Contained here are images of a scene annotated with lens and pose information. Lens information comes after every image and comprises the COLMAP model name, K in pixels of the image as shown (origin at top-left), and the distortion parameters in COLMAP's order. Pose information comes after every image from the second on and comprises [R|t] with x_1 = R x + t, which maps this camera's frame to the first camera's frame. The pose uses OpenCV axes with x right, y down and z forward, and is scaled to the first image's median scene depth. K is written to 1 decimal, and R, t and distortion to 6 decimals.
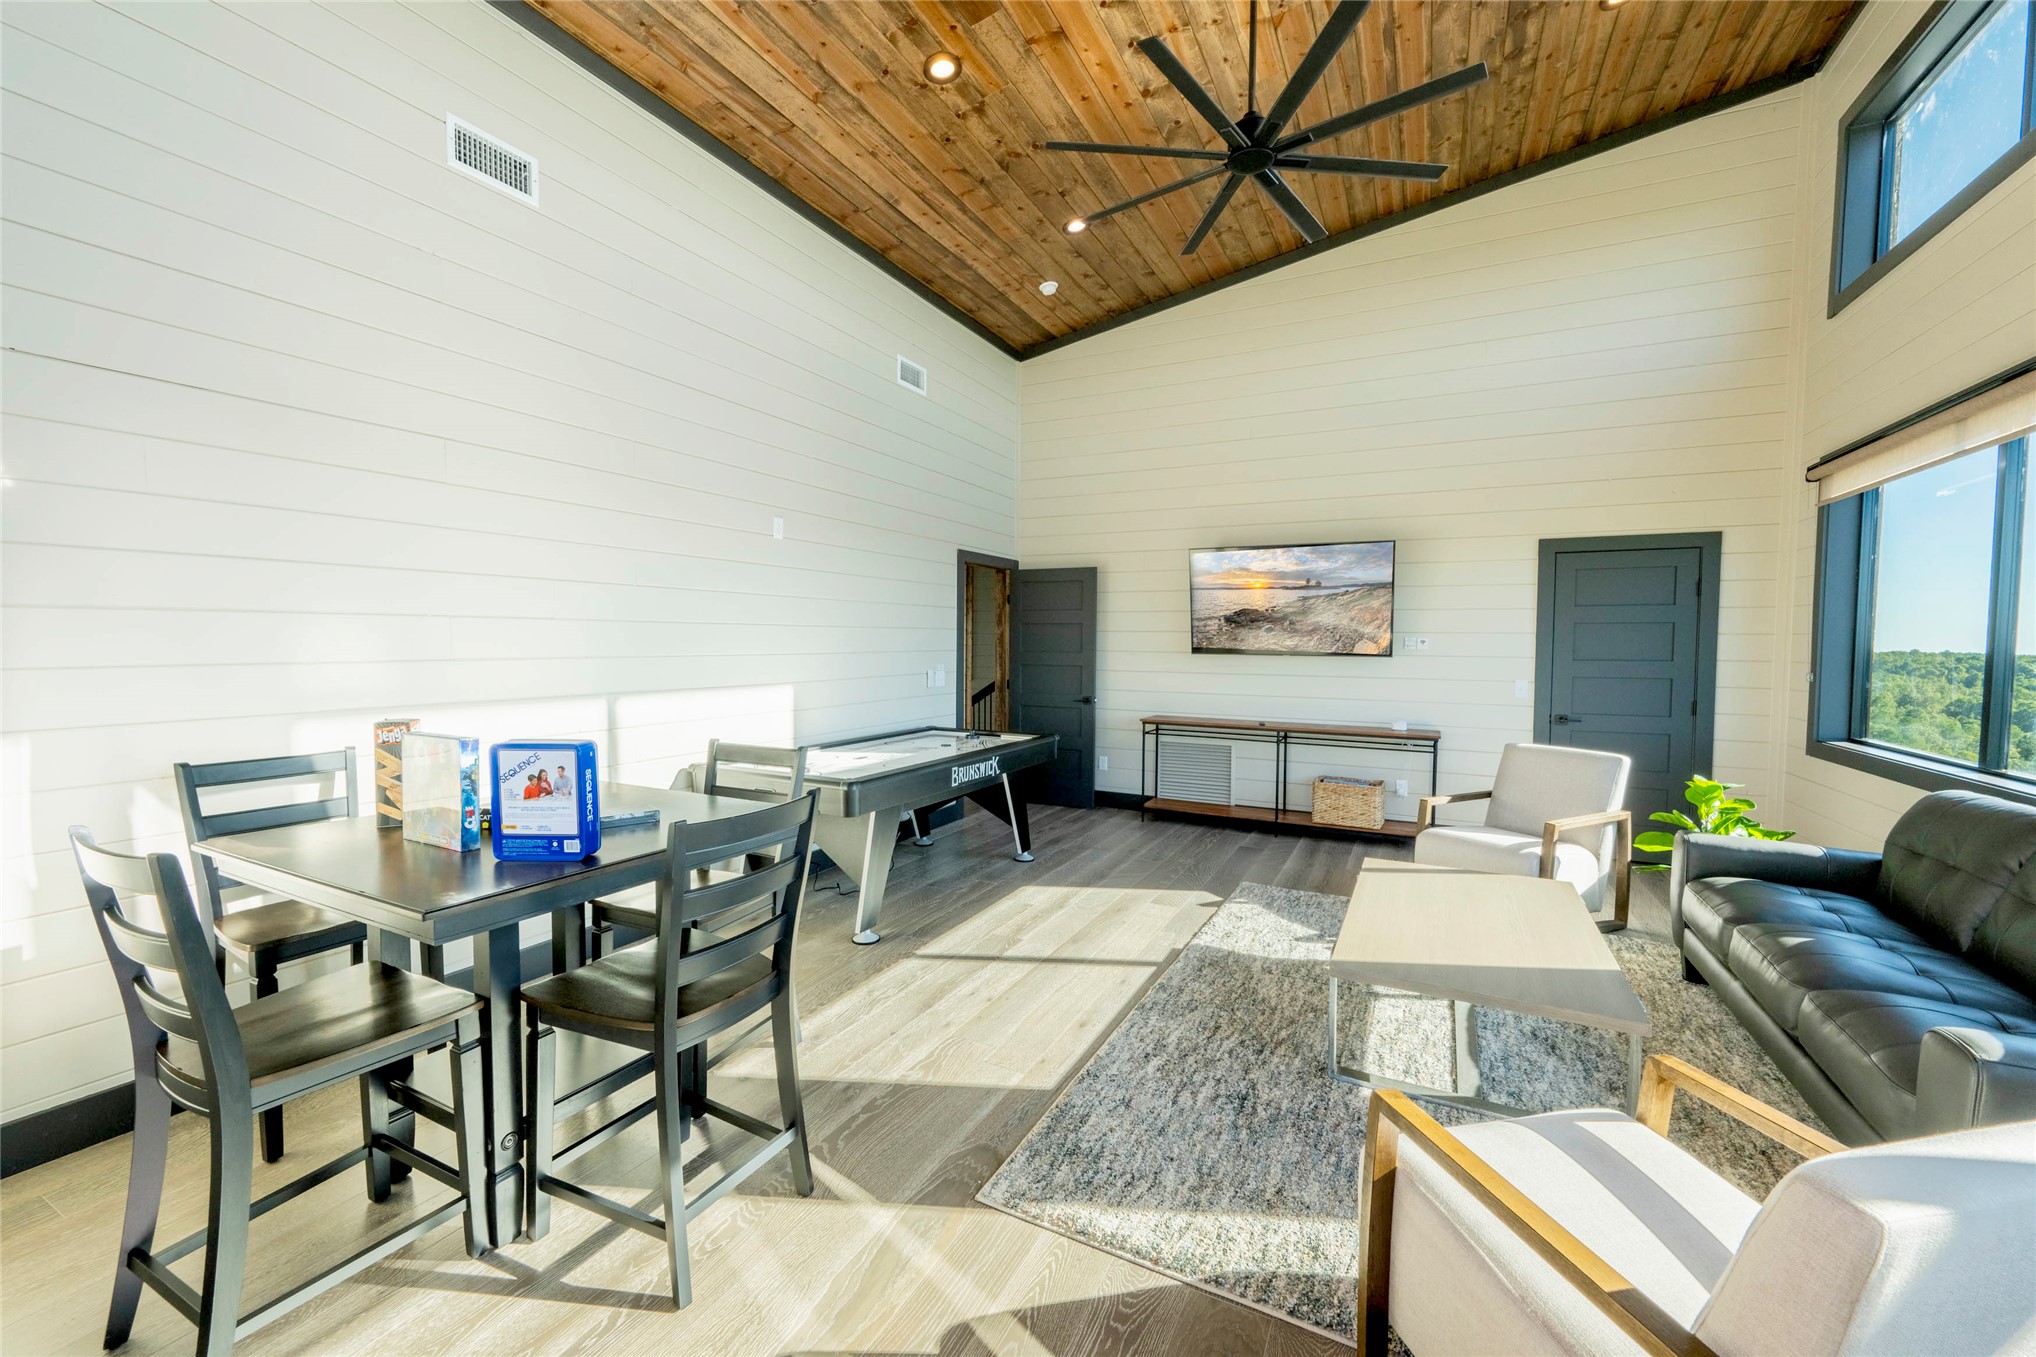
lens RADIAL K [[800.6, 0, 1028.1], [0, 800.6, 675.2], [0, 0, 1]] dist [0.000153, -0.000073]
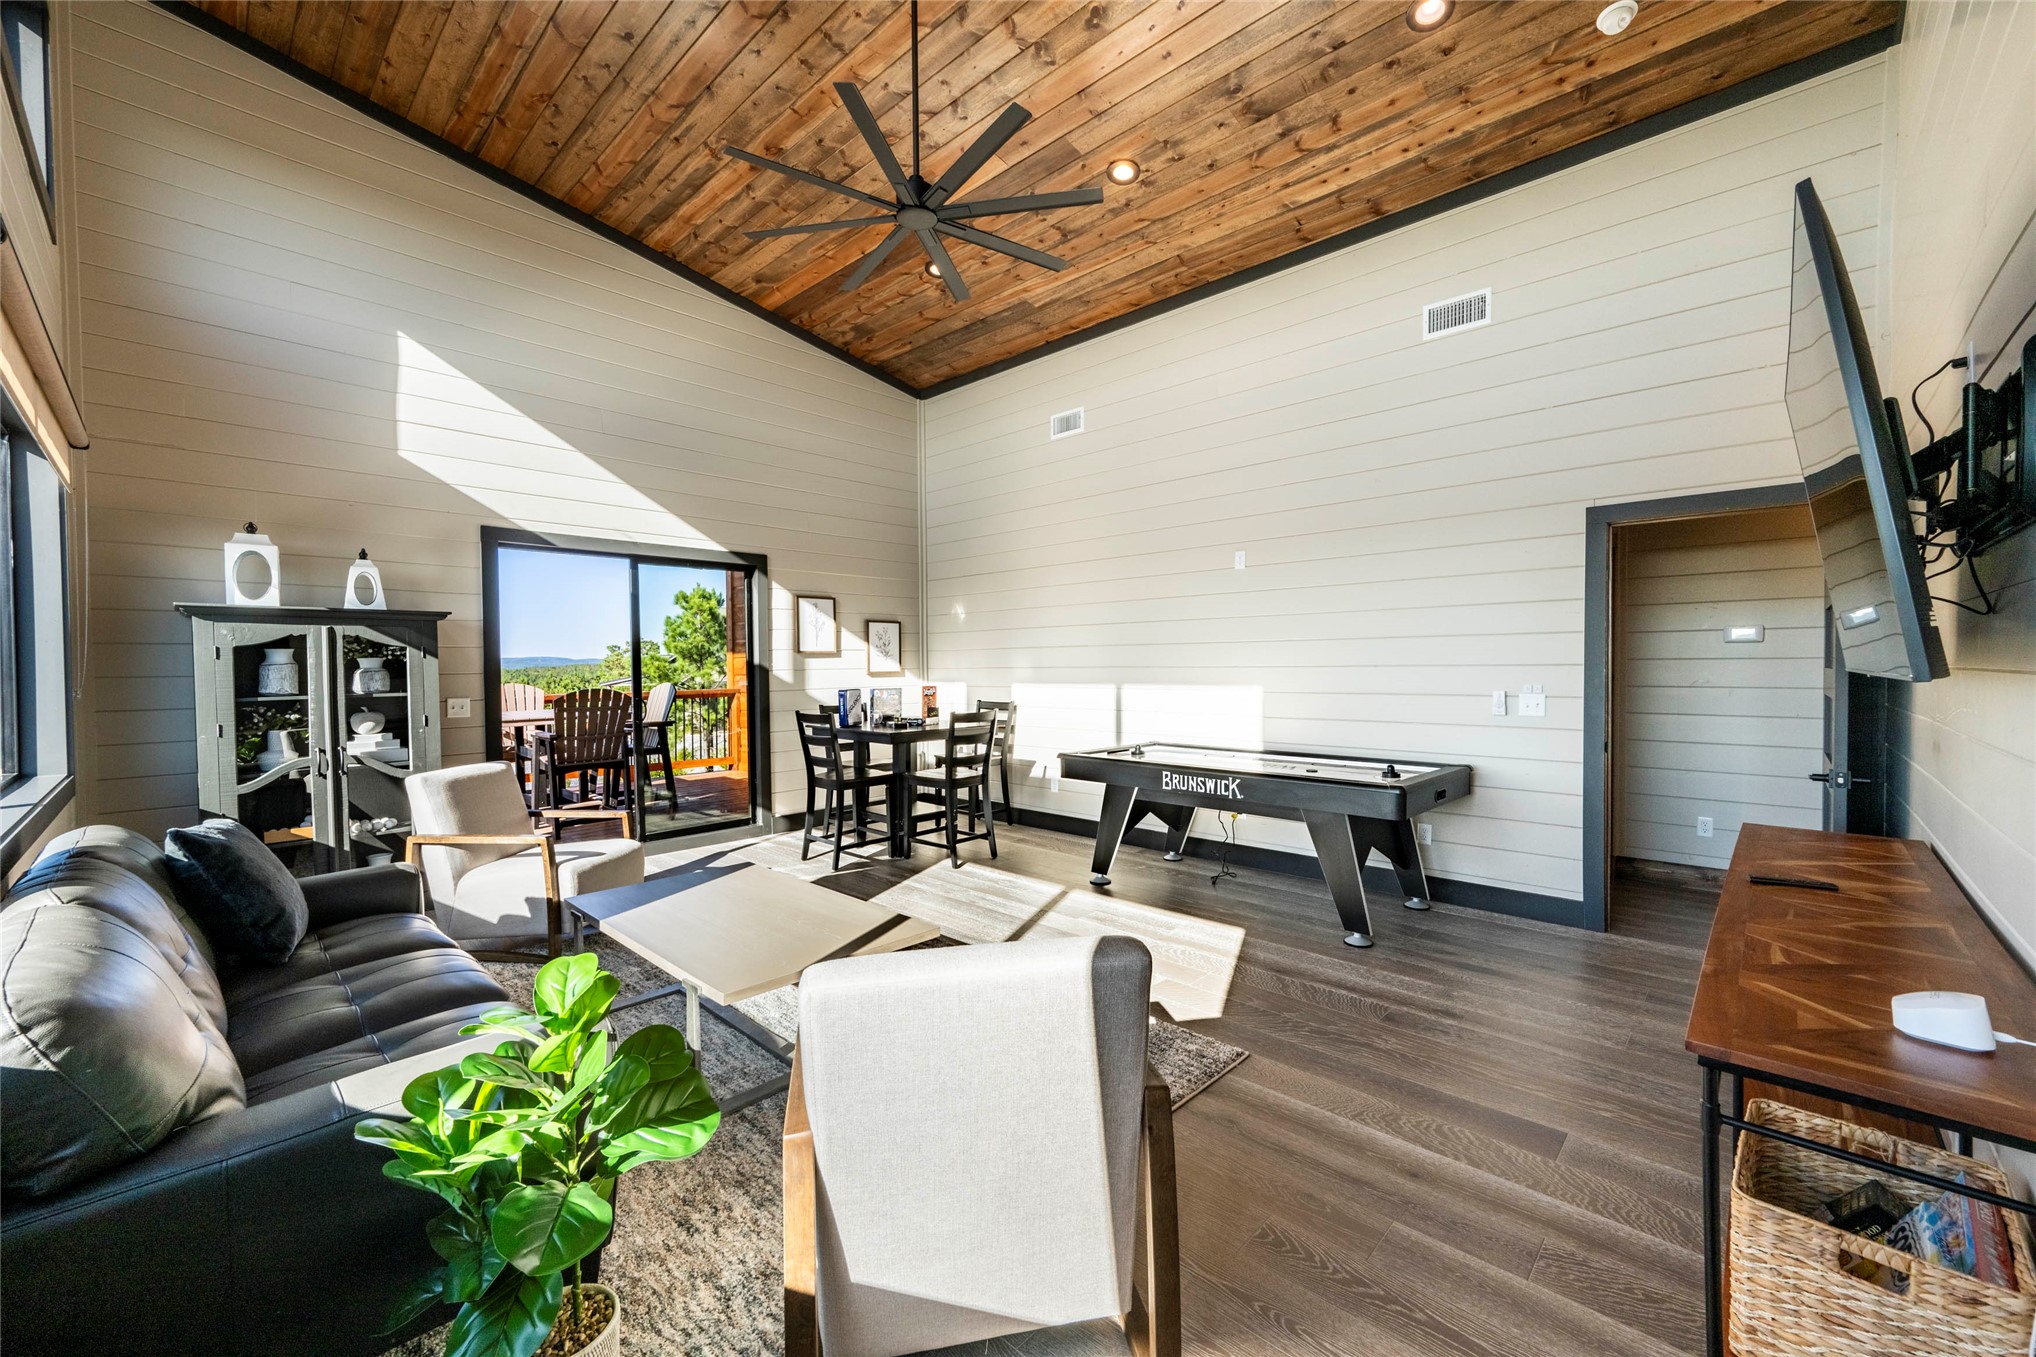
lens RADIAL K [[800.6, 0, 1027.4], [0, 800.6, 676.4], [0, 0, 1]] dist [0.000153, -0.000073]
pose [[-0.281066, 0.013639, -0.959591, 0.863343], [-0.037315, 0.998988, 0.025129, -0.027973], [0.958963, 0.042870, -0.280273, 0.979452]]
